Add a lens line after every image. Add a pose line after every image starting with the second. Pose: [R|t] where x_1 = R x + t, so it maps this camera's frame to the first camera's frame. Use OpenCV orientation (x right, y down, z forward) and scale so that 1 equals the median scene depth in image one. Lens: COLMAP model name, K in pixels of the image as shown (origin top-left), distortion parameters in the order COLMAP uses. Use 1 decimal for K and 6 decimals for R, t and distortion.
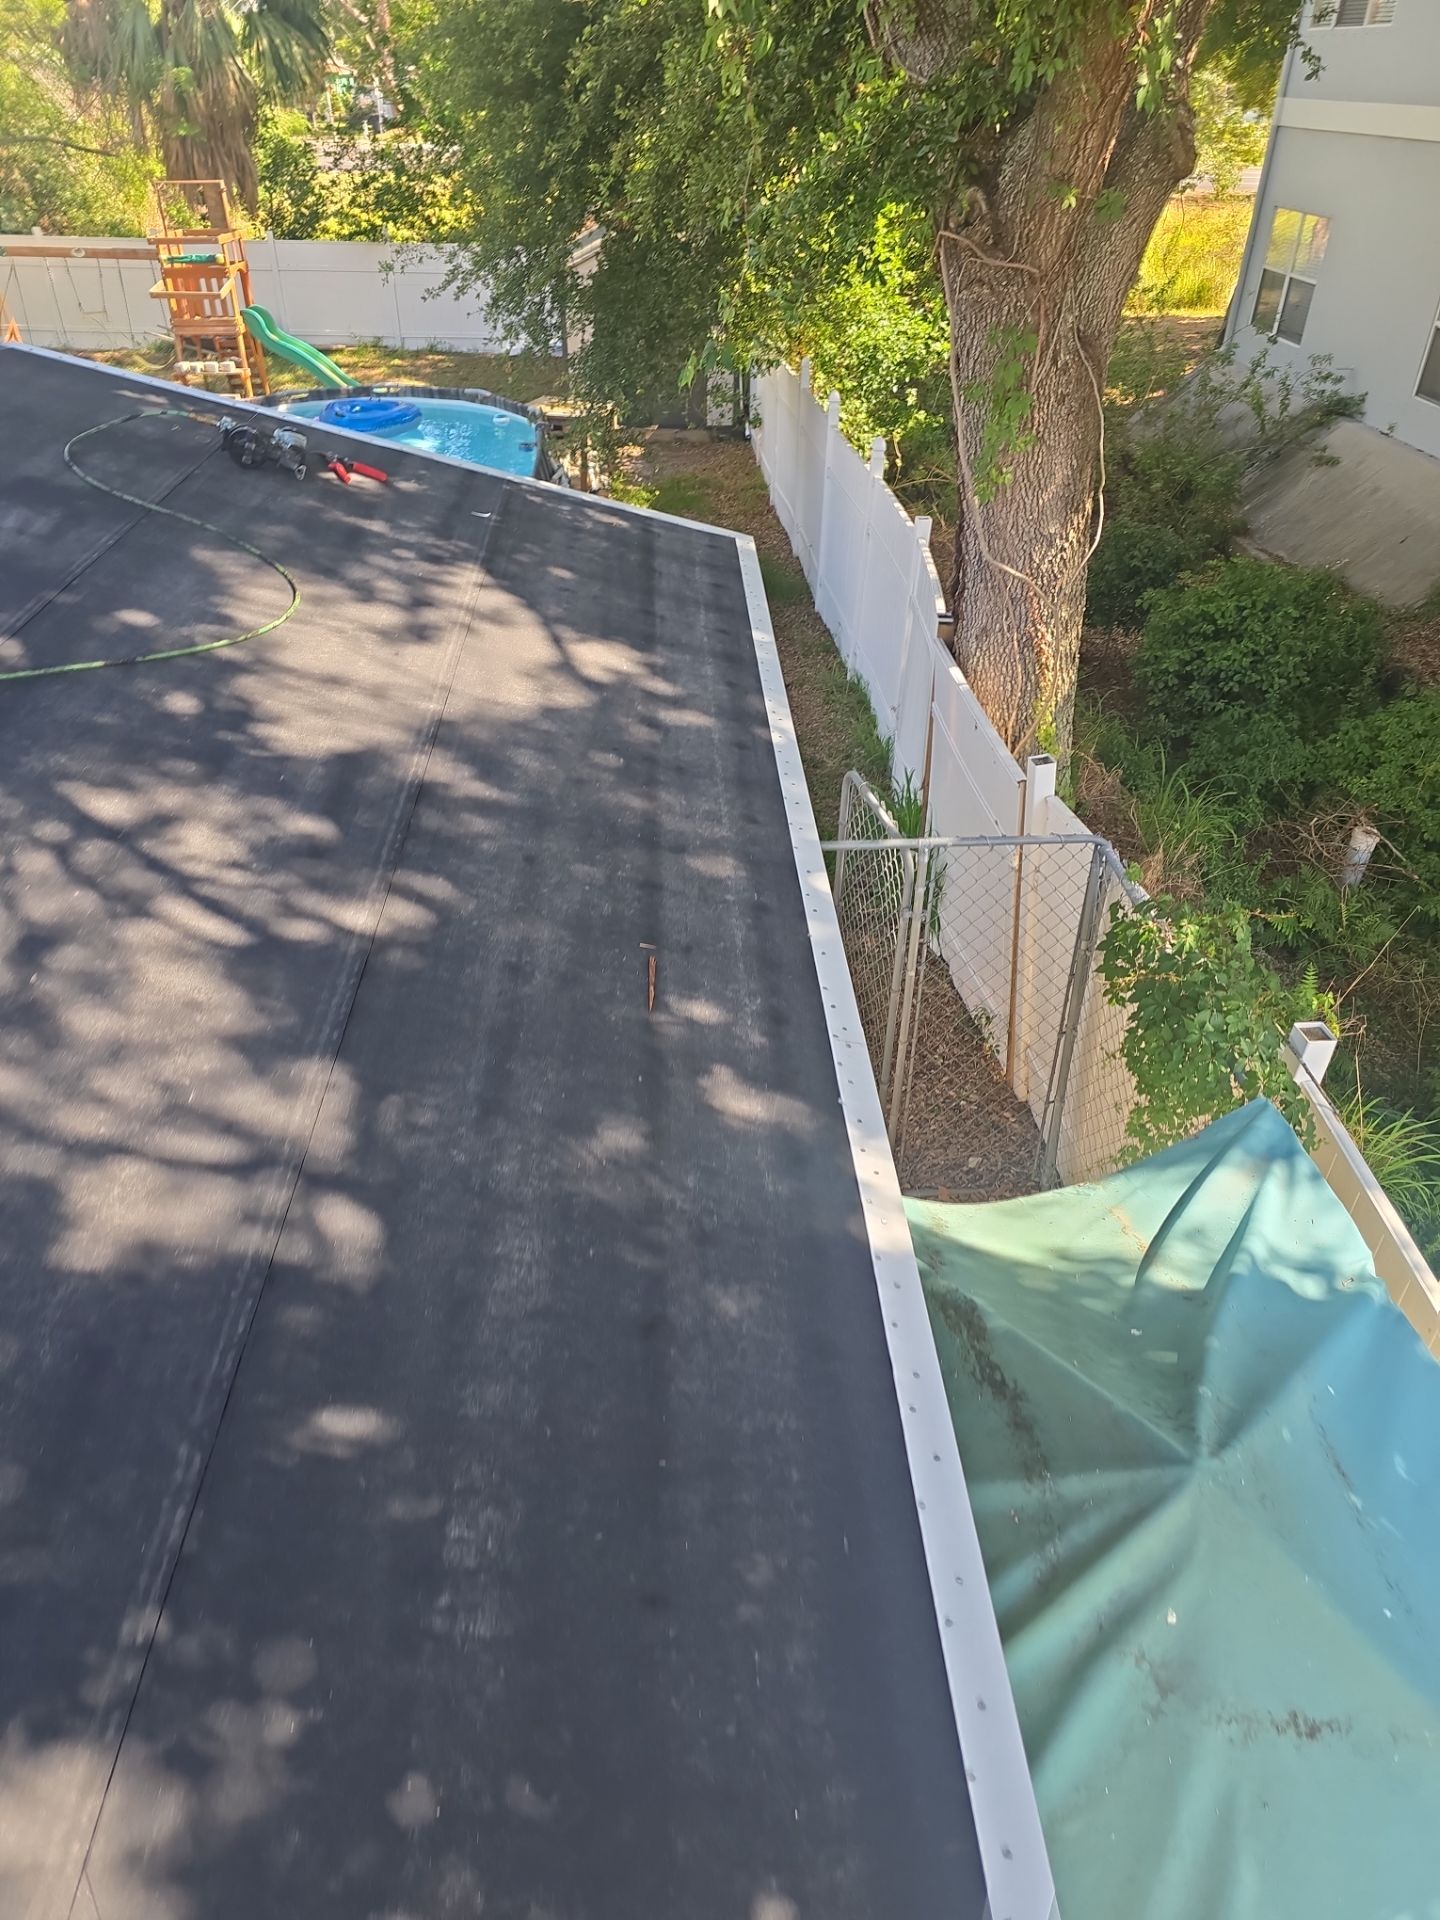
lens RADIAL K [[1334.0, 0, 707.8], [0, 1334.0, 946.7], [0, 0, 1]] dist [0.063394, -0.062825]
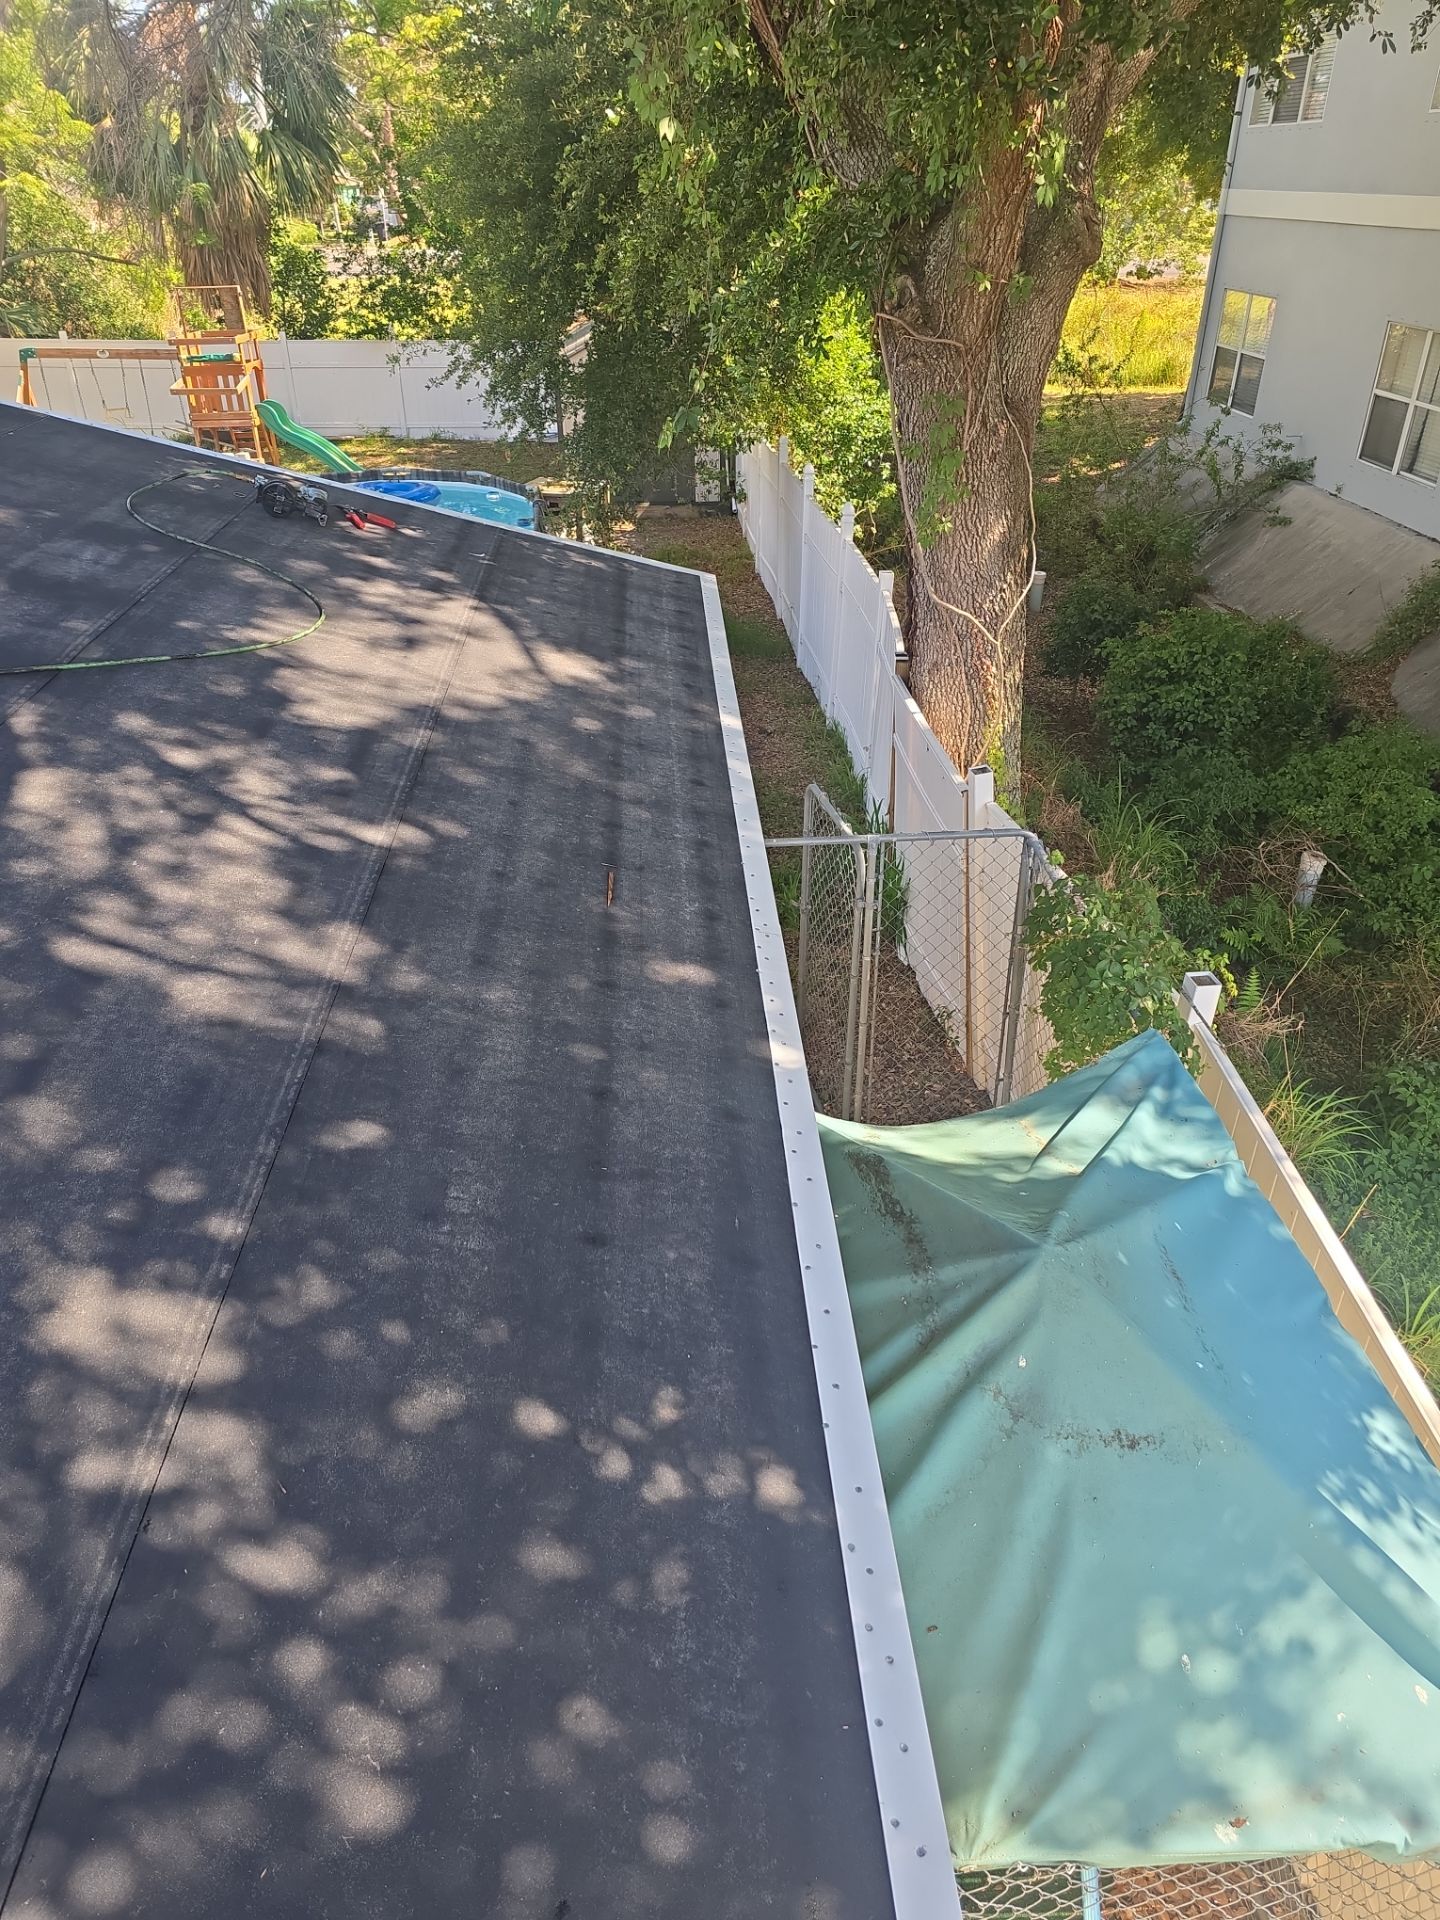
lens RADIAL K [[1363.2, 0, 720.0], [0, 1363.2, 960.0], [0, 0, 1]] dist [0.080185, -0.078107]
pose [[0.999806, -0.019591, -0.002221, 0.019289], [0.019428, 0.998101, -0.058455, 0.052469], [0.003362, 0.058400, 0.998288, -0.086707]]
